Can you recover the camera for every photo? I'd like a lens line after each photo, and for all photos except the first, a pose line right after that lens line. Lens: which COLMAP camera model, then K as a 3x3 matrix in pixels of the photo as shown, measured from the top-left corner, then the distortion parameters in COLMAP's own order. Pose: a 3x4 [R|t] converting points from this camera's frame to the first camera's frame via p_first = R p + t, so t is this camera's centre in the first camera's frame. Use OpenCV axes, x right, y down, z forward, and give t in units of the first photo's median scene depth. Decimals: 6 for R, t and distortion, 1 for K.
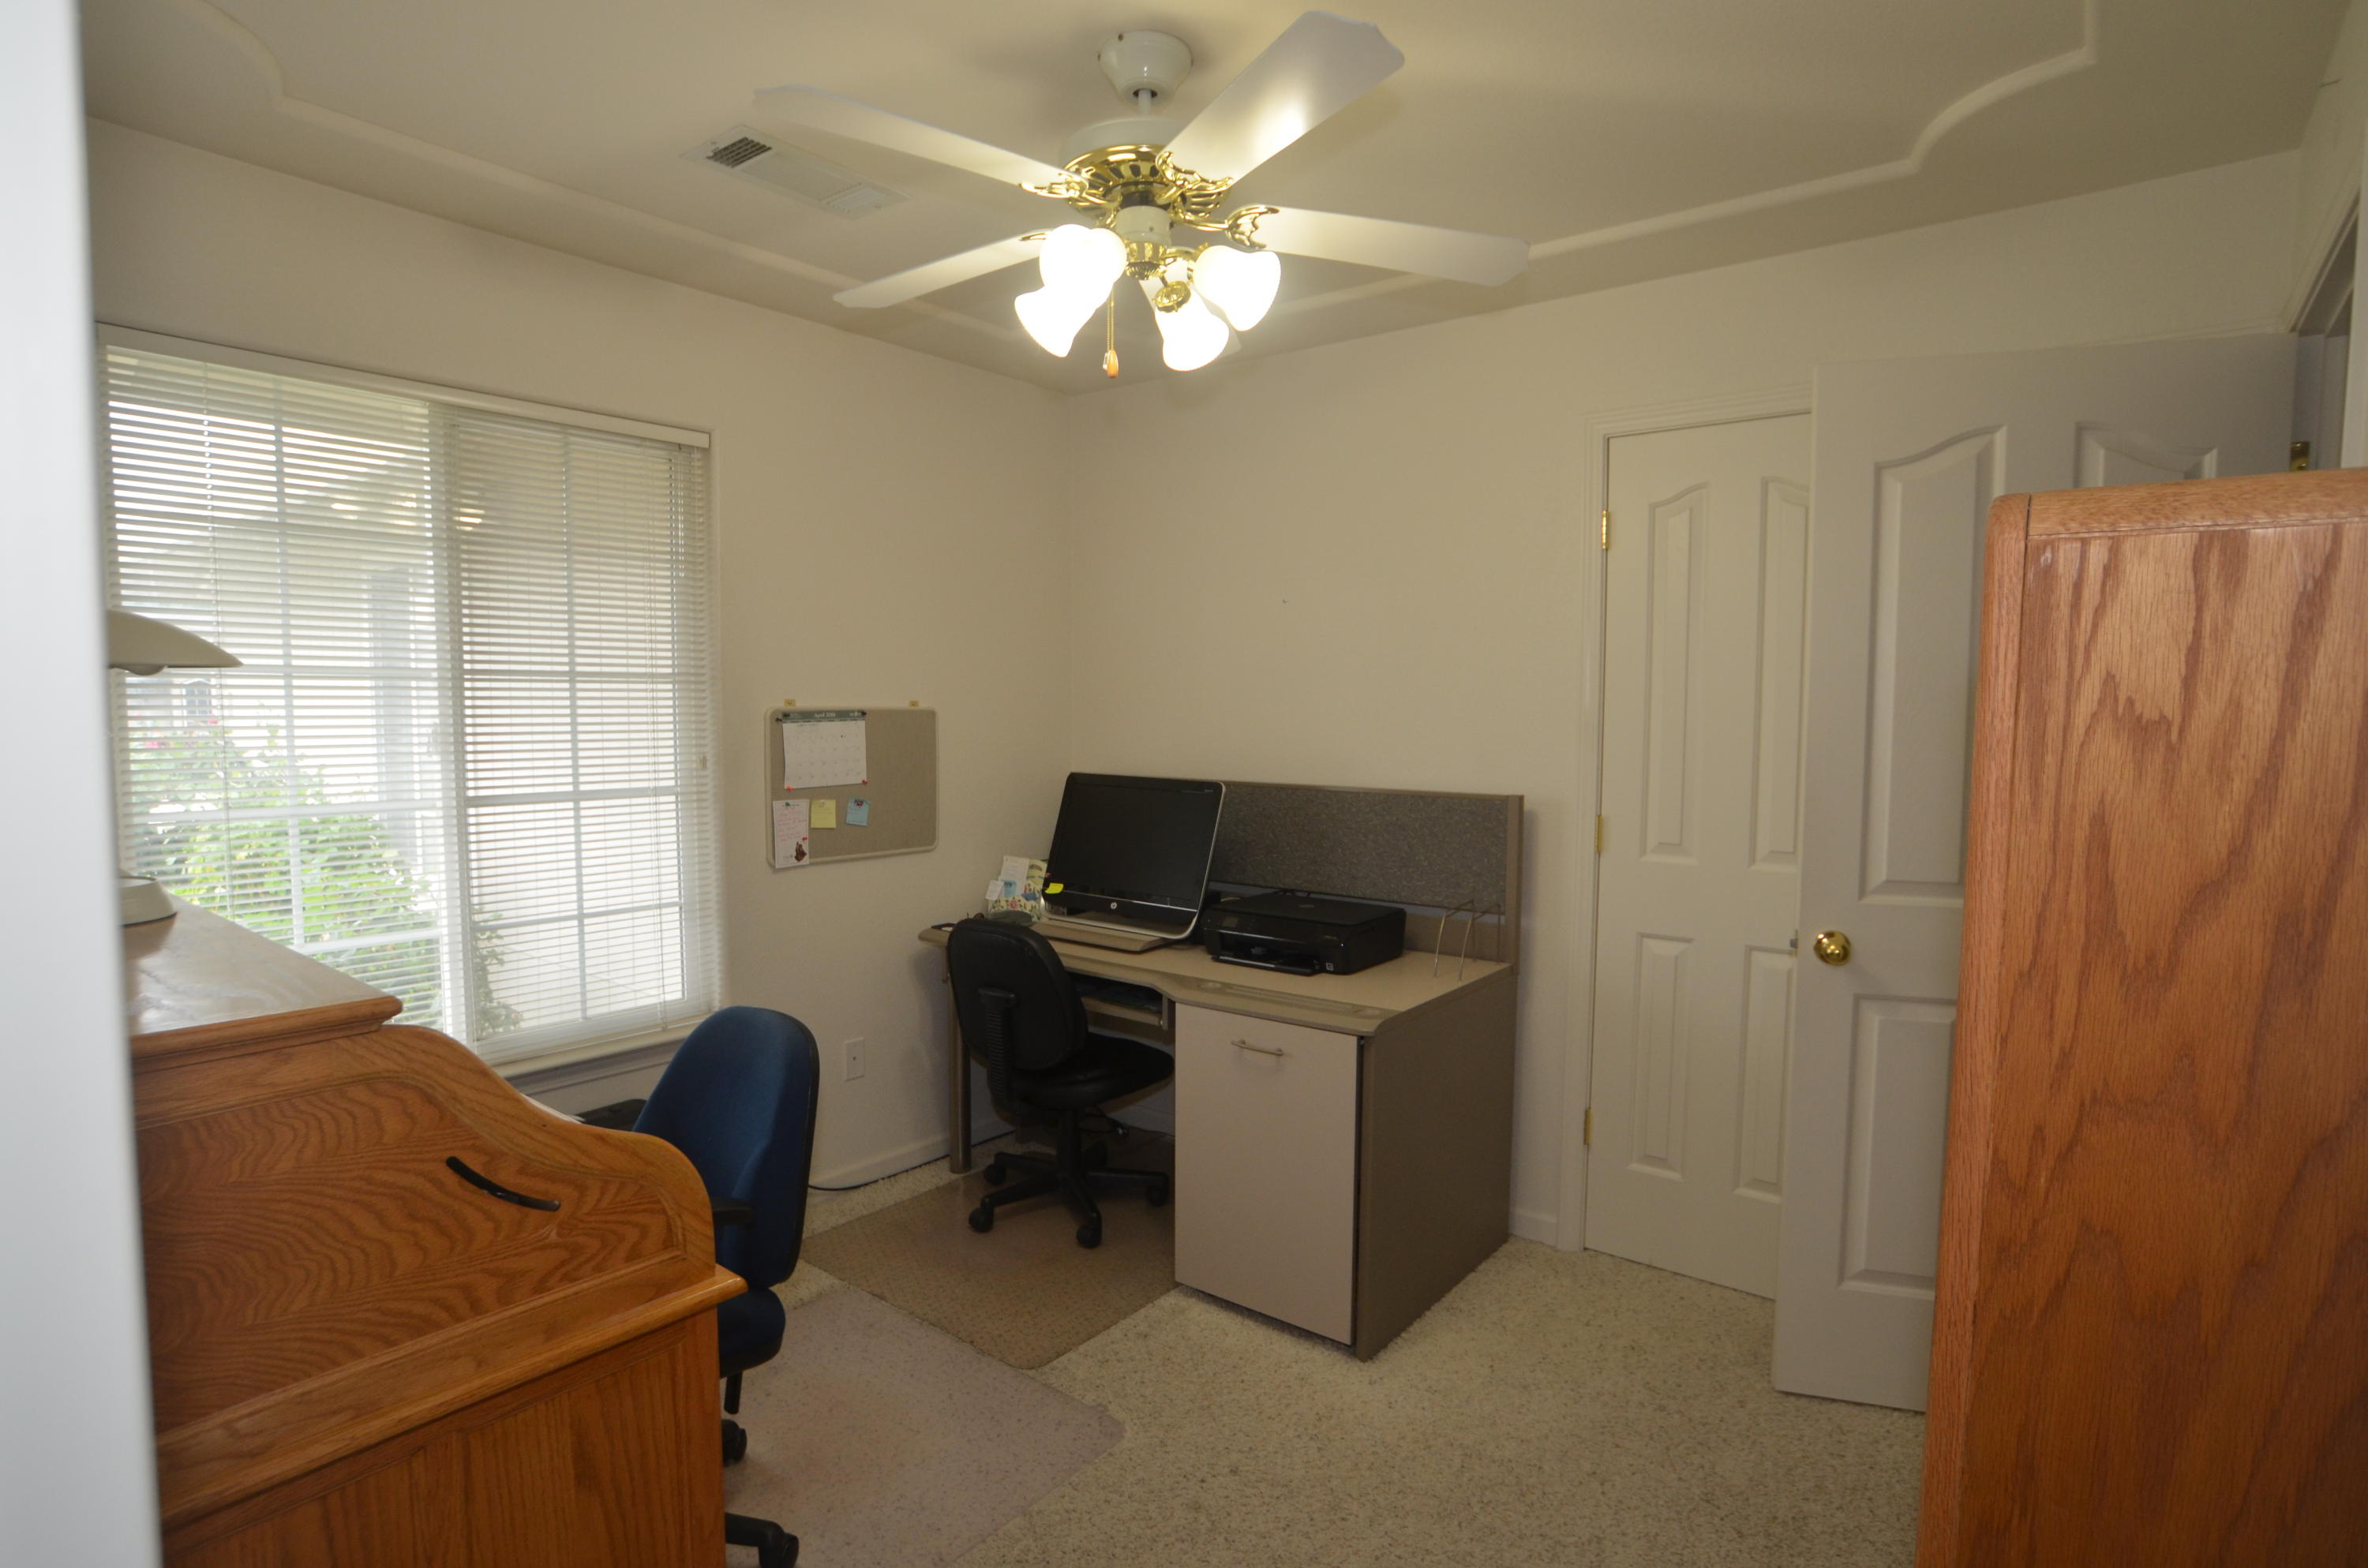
lens RADIAL K [[1244.6, 0, 1184.0], [0, 1244.6, 784.0], [0, 0, 1]] dist [-0.001613, -0.000090]
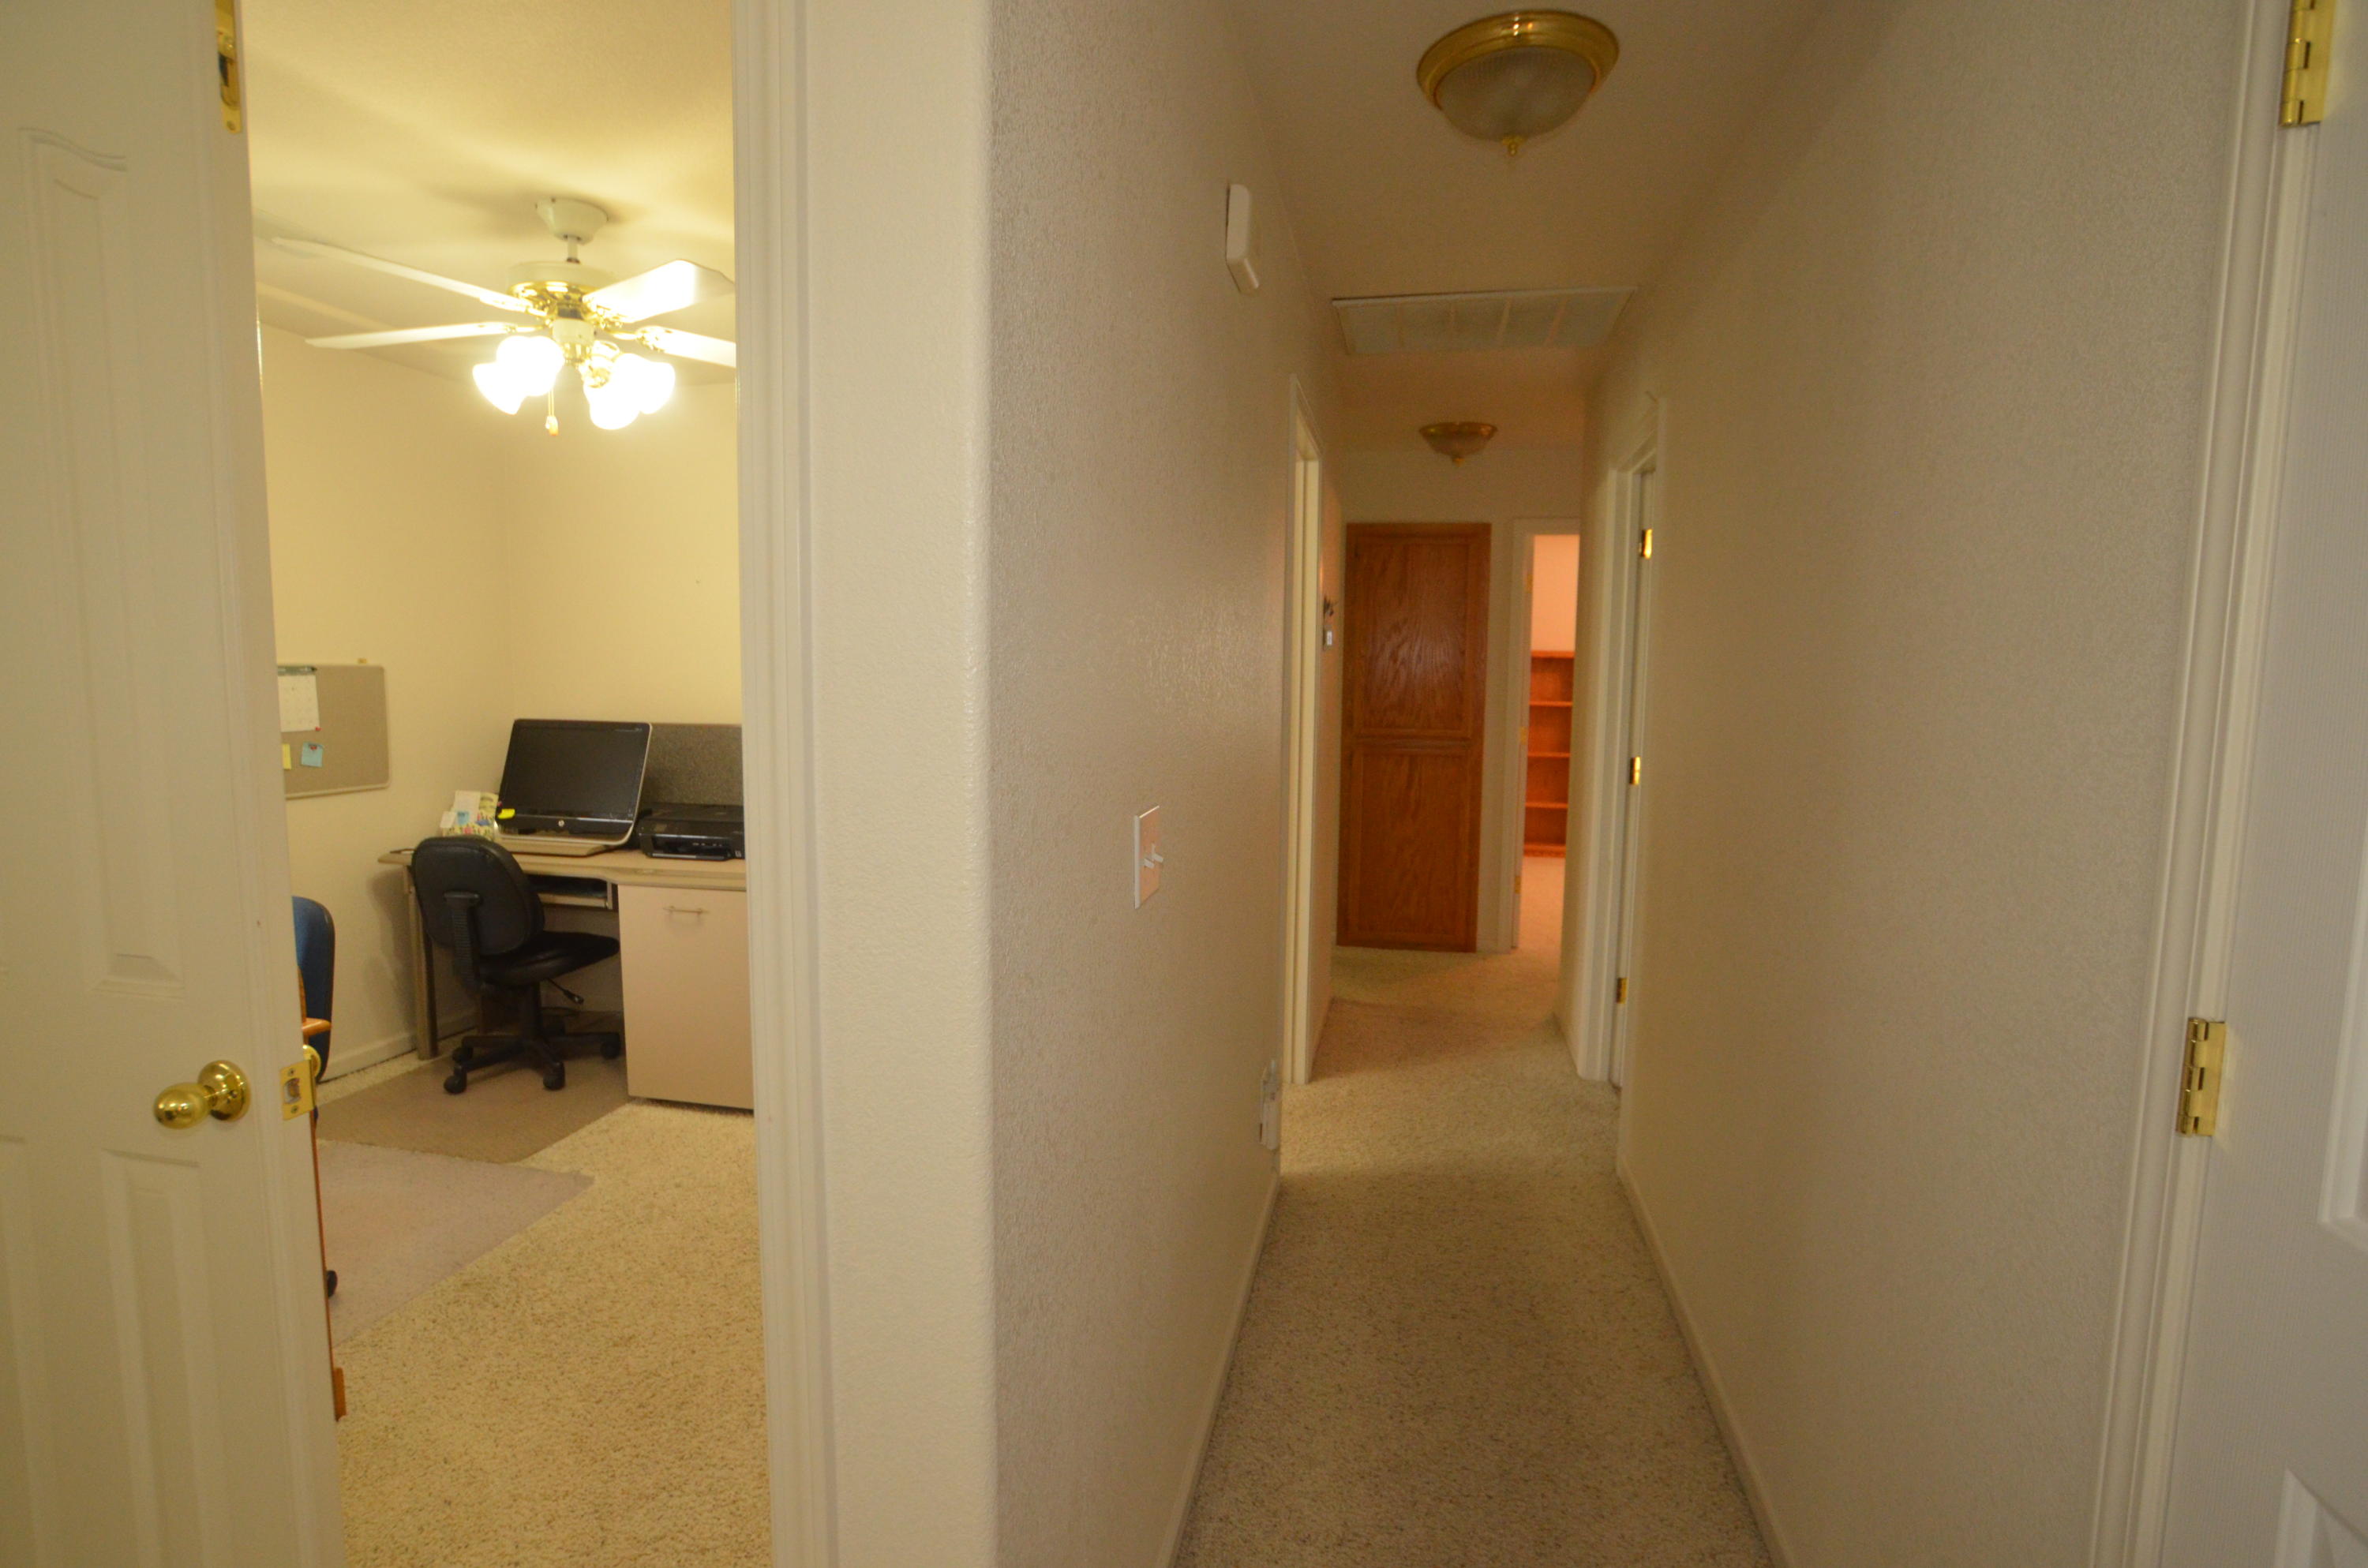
lens RADIAL K [[1114.8, 0, 1184.0], [0, 1114.8, 784.0], [0, 0, 1]] dist [-0.092289, 0.046677]
pose [[0.889170, -0.038762, 0.455932, 0.003889], [0.018871, 0.998664, 0.048101, 0.018241], [-0.457188, -0.034166, 0.888714, -0.270703]]
